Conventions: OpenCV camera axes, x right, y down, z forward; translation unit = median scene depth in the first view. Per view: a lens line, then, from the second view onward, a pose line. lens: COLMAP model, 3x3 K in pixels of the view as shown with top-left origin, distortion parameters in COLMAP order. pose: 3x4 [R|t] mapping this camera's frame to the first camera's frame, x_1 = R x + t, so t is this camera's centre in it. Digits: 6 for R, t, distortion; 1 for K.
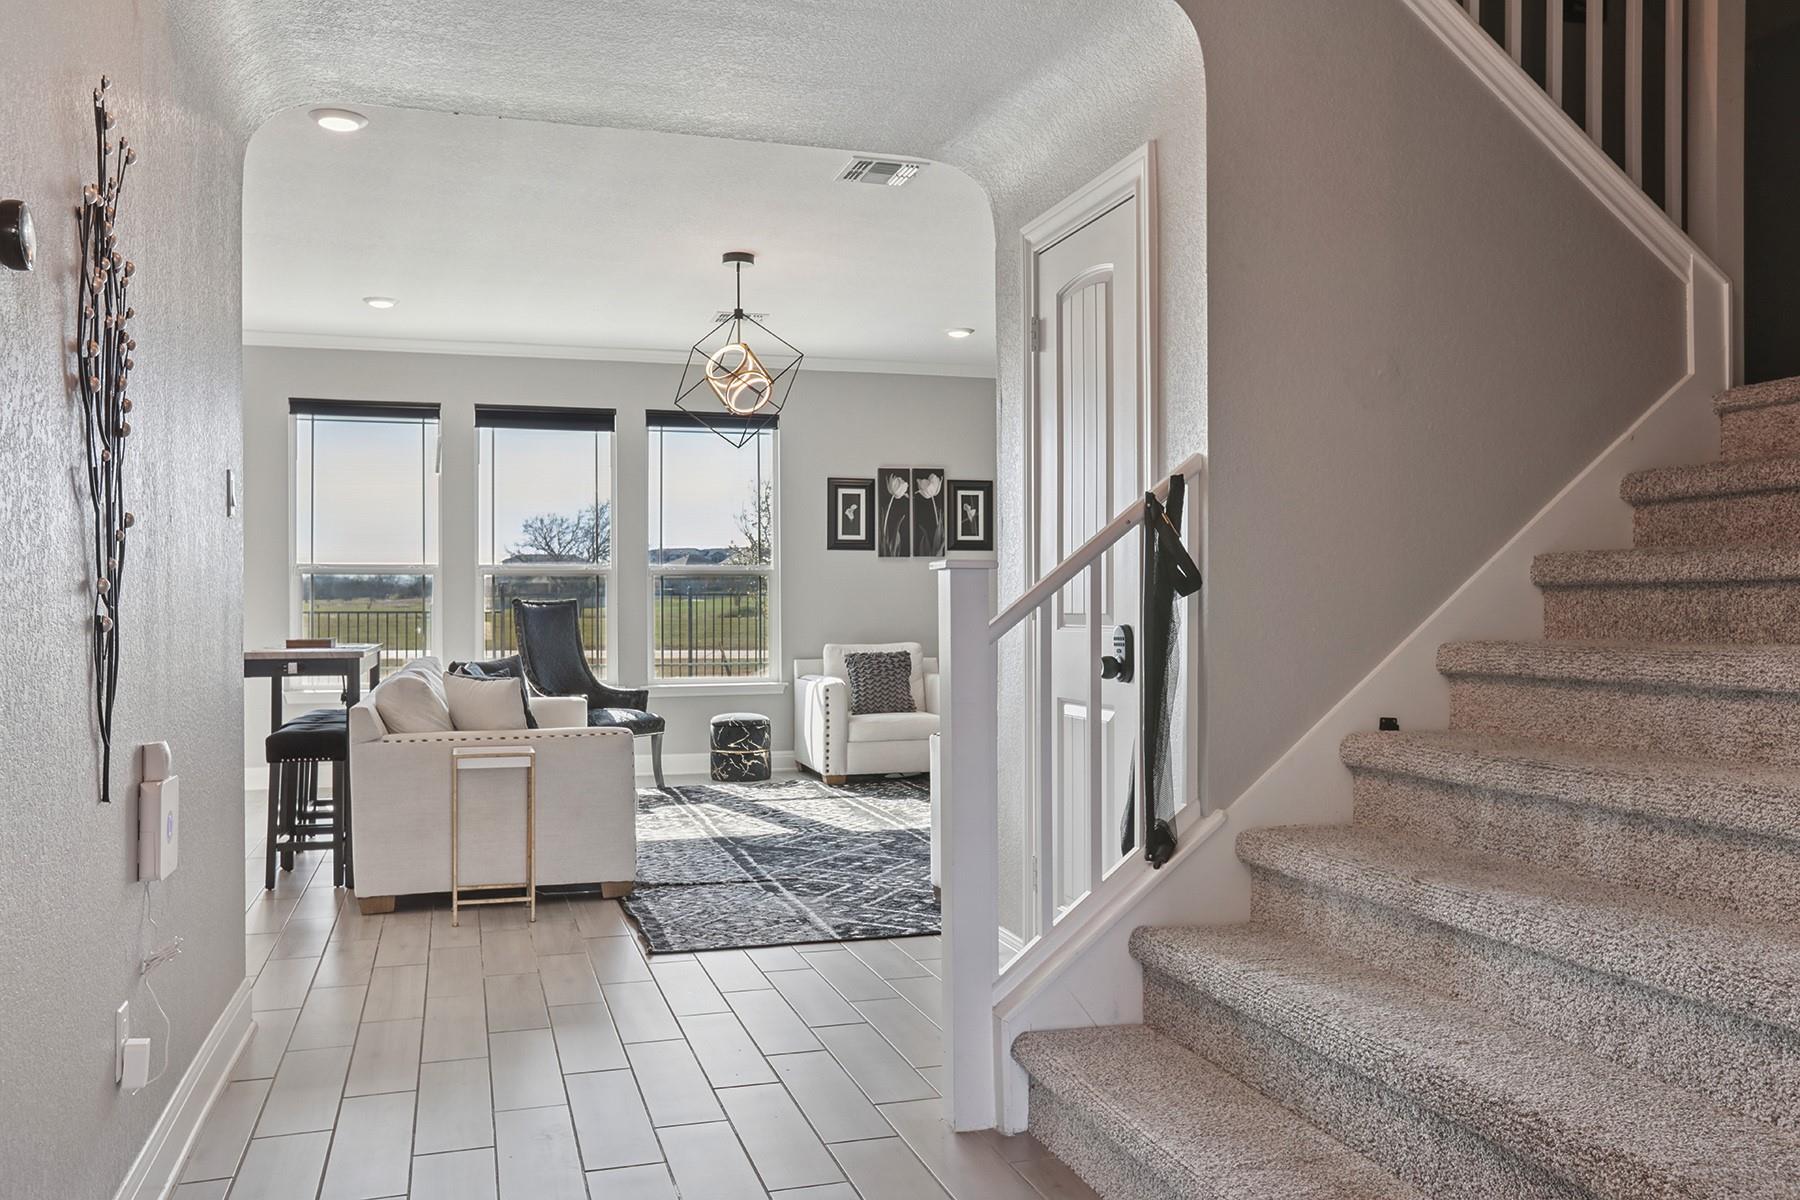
lens RADIAL K [[1478.4, 0, 900.0], [0, 1478.4, 600.0], [0, 0, 1]] dist [0.001574, -0.000010]
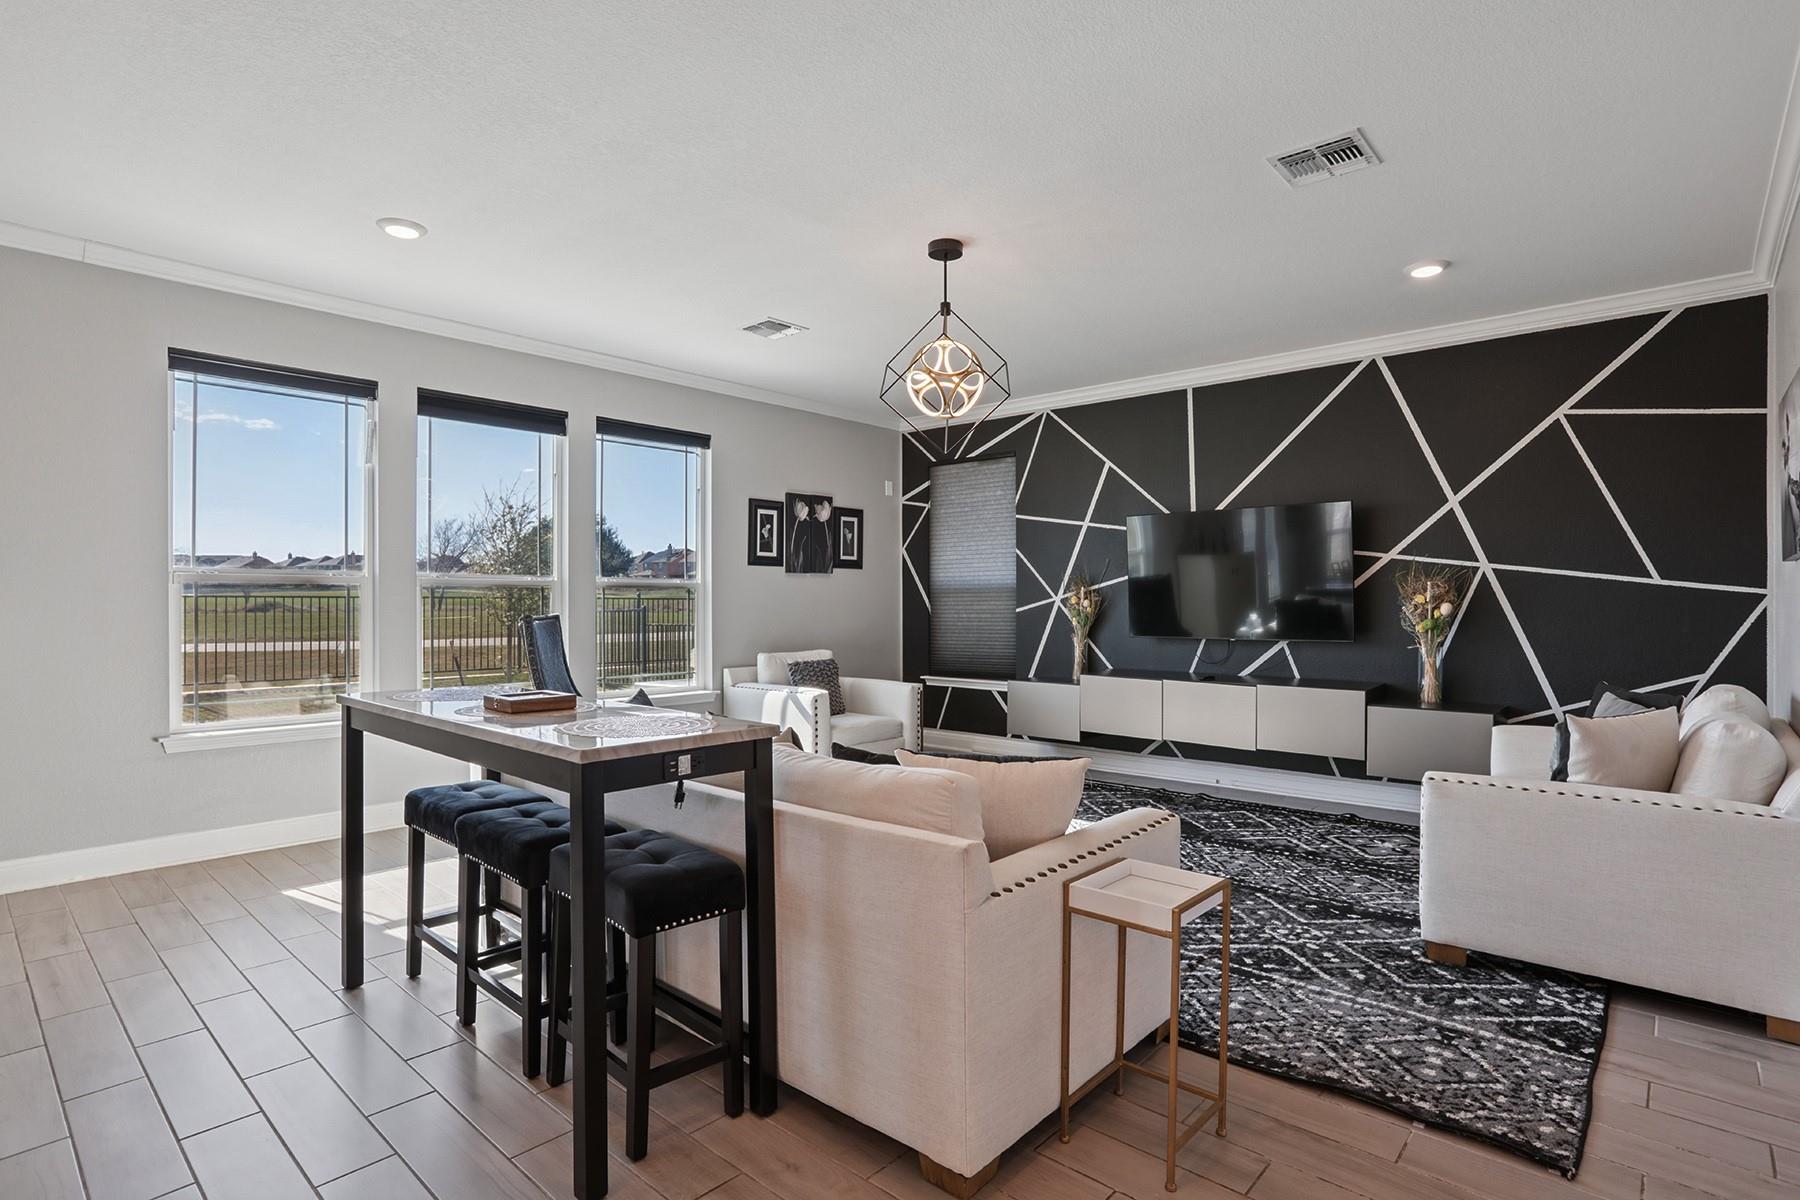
lens RADIAL K [[916.1, 0, 900.0], [0, 916.1, 600.0], [0, 0, 1]] dist [-0.001332, -0.000153]
pose [[0.863576, 0.004751, 0.504196, -0.289101], [-0.006337, 0.999979, 0.001431, -0.010055], [-0.504179, -0.004431, 0.863588, 0.364929]]
